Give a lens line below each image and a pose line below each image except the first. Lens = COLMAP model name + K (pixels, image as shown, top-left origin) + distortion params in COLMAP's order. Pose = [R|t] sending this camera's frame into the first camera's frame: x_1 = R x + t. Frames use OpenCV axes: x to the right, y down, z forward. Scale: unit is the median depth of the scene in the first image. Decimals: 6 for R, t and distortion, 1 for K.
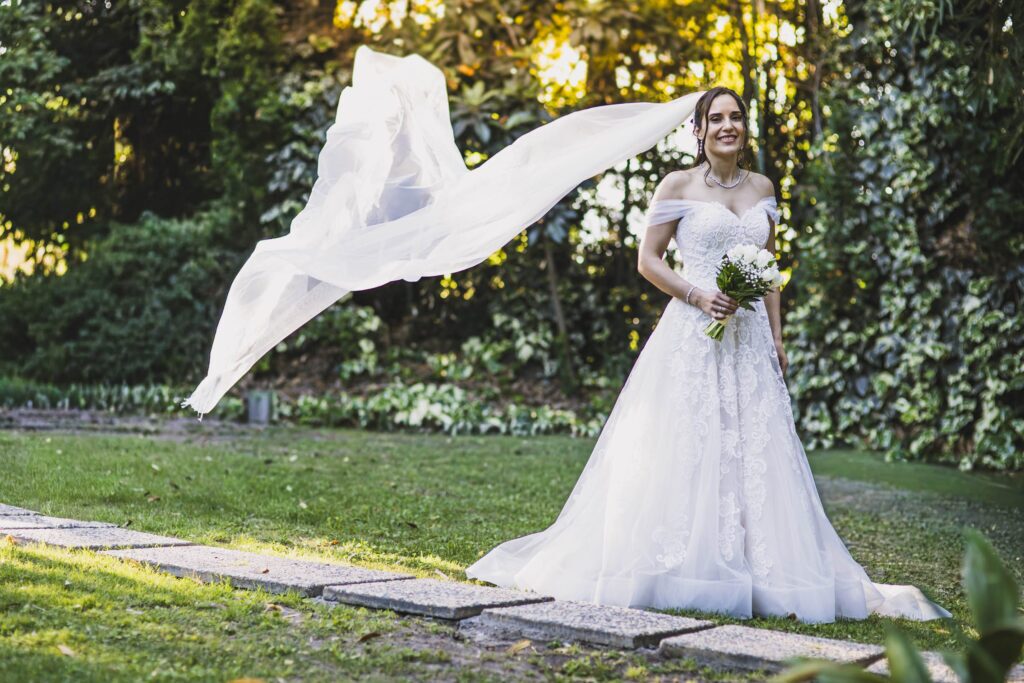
lens RADIAL K [[996.0, 0, 493.1], [0, 996.0, 337.1], [0, 0, 1]] dist [0.005374, -0.004256]
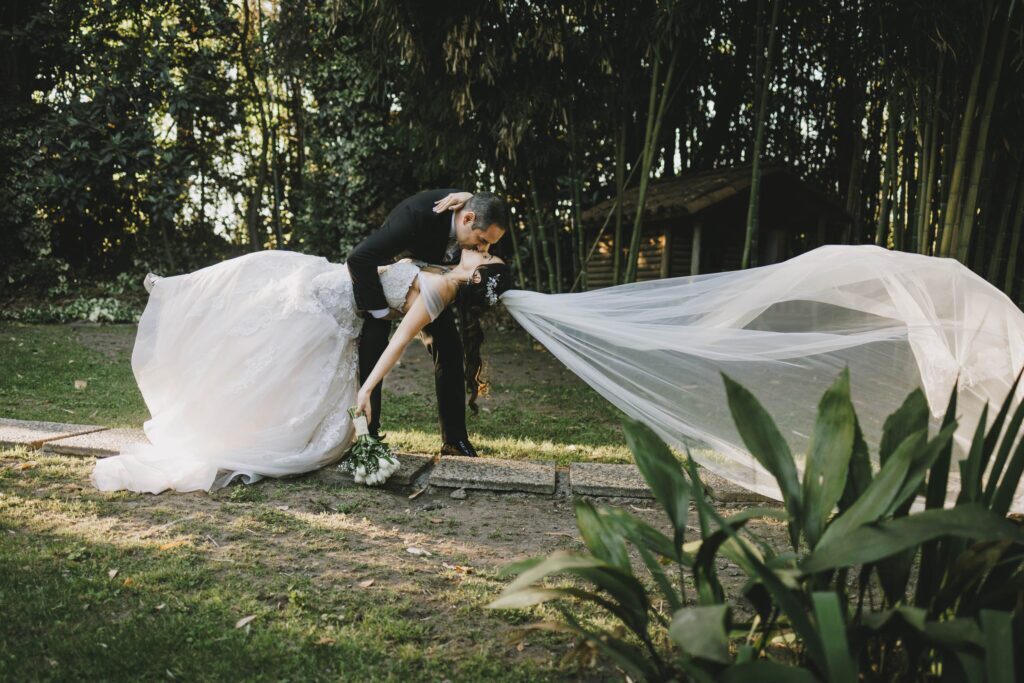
lens RADIAL K [[996.0, 0, 493.1], [0, 996.0, 337.1], [0, 0, 1]] dist [0.005374, -0.004256]
pose [[0.961893, -0.050222, 0.268775, 0.138293], [0.026594, 0.995510, 0.090842, -0.029957], [-0.272131, -0.080232, 0.958910, -0.990573]]
